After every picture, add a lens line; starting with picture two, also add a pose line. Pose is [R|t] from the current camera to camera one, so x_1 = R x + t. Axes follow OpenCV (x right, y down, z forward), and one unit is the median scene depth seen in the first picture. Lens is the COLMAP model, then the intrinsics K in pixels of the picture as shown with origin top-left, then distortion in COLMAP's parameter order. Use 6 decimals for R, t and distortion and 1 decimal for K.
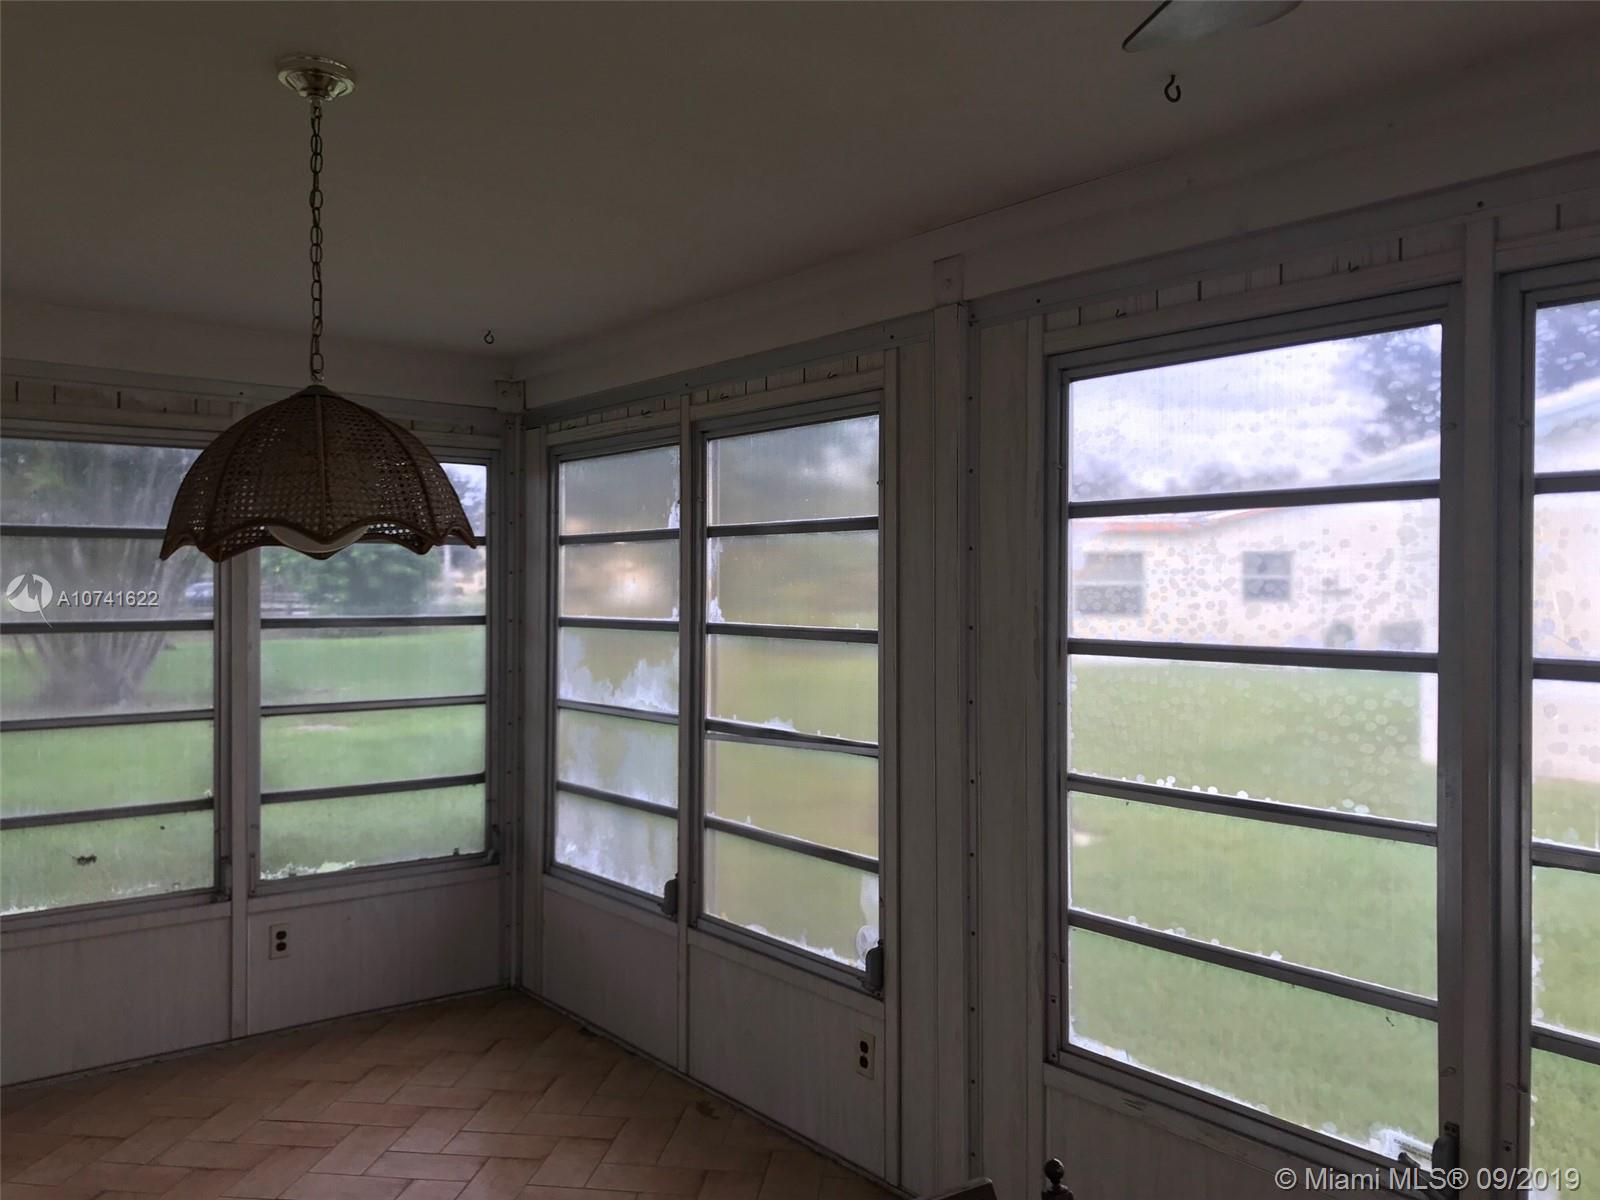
lens RADIAL K [[1310.4, 0, 768.3], [0, 1310.4, 589.3], [0, 0, 1]] dist [0.050527, -0.053360]
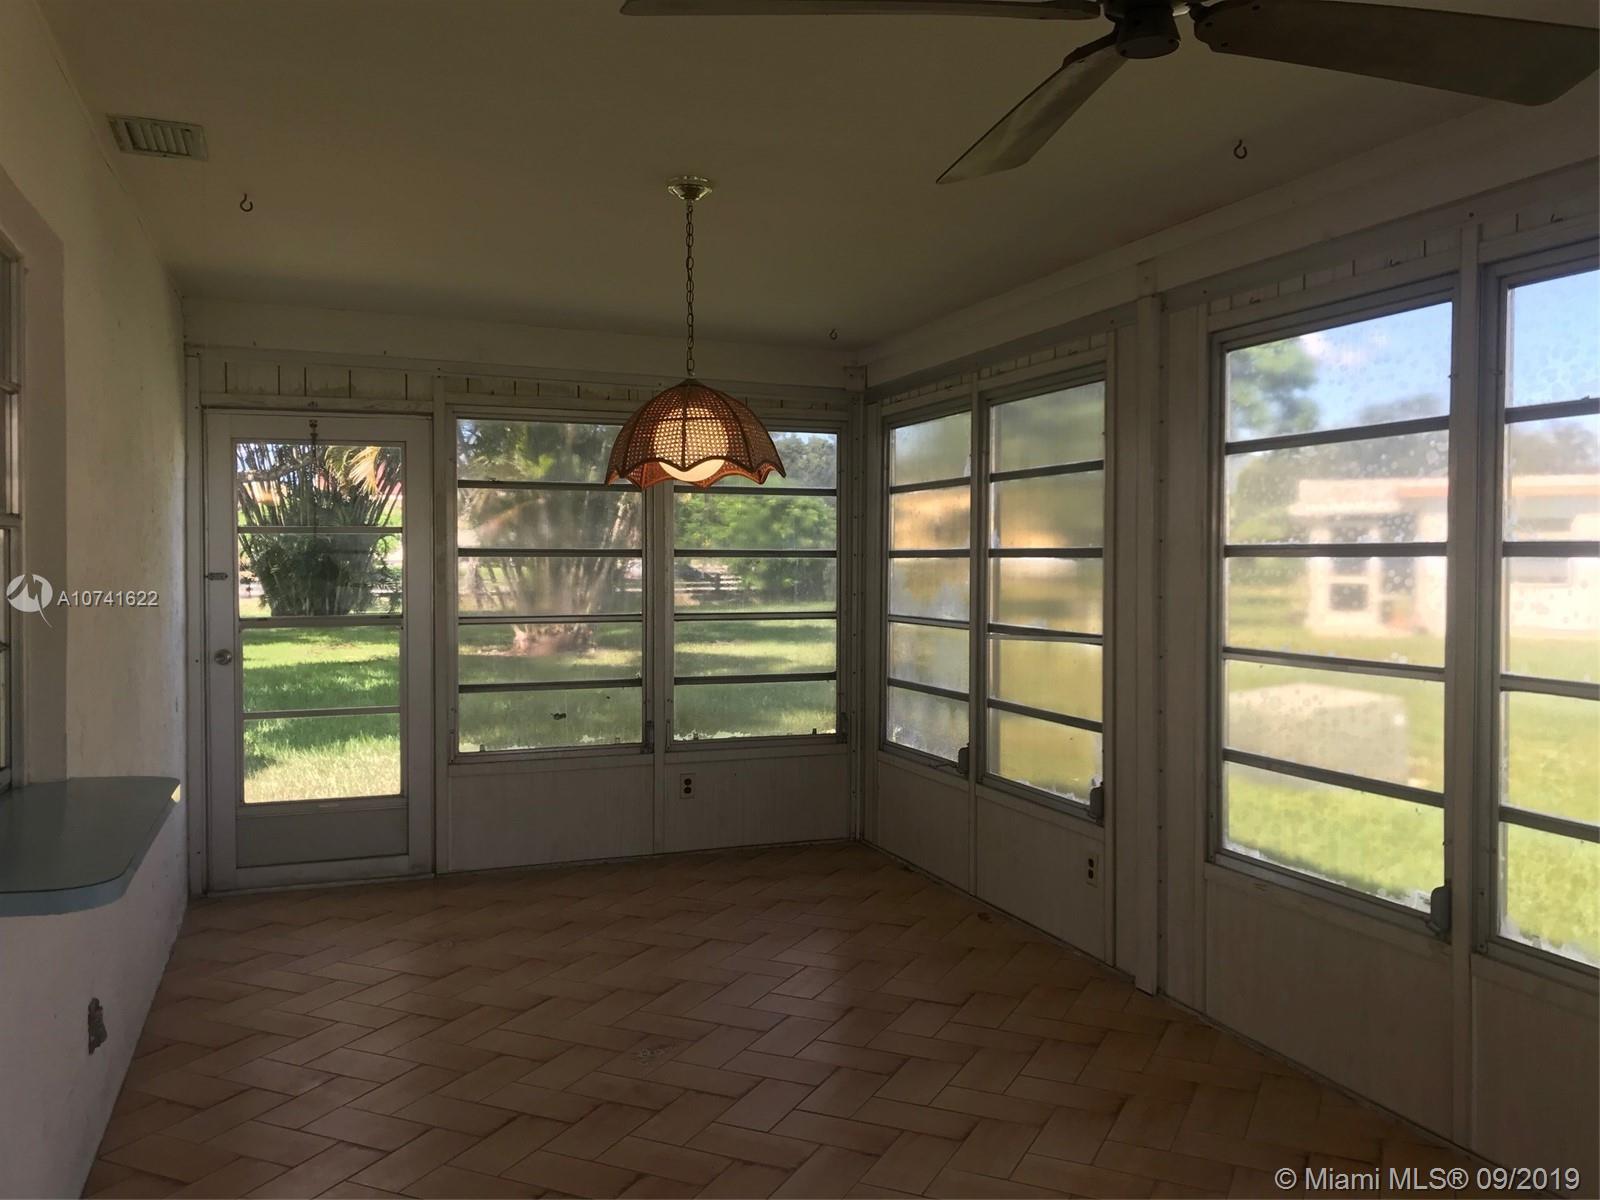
lens RADIAL K [[1310.4, 0, 799.9], [0, 1310.4, 597.0], [0, 0, 1]] dist [0.050527, -0.053360]
pose [[0.958179, 0.009805, -0.286003, 0.148836], [-0.002854, 0.999691, 0.024712, 0.043546], [0.286157, -0.022863, 0.957910, -0.303873]]
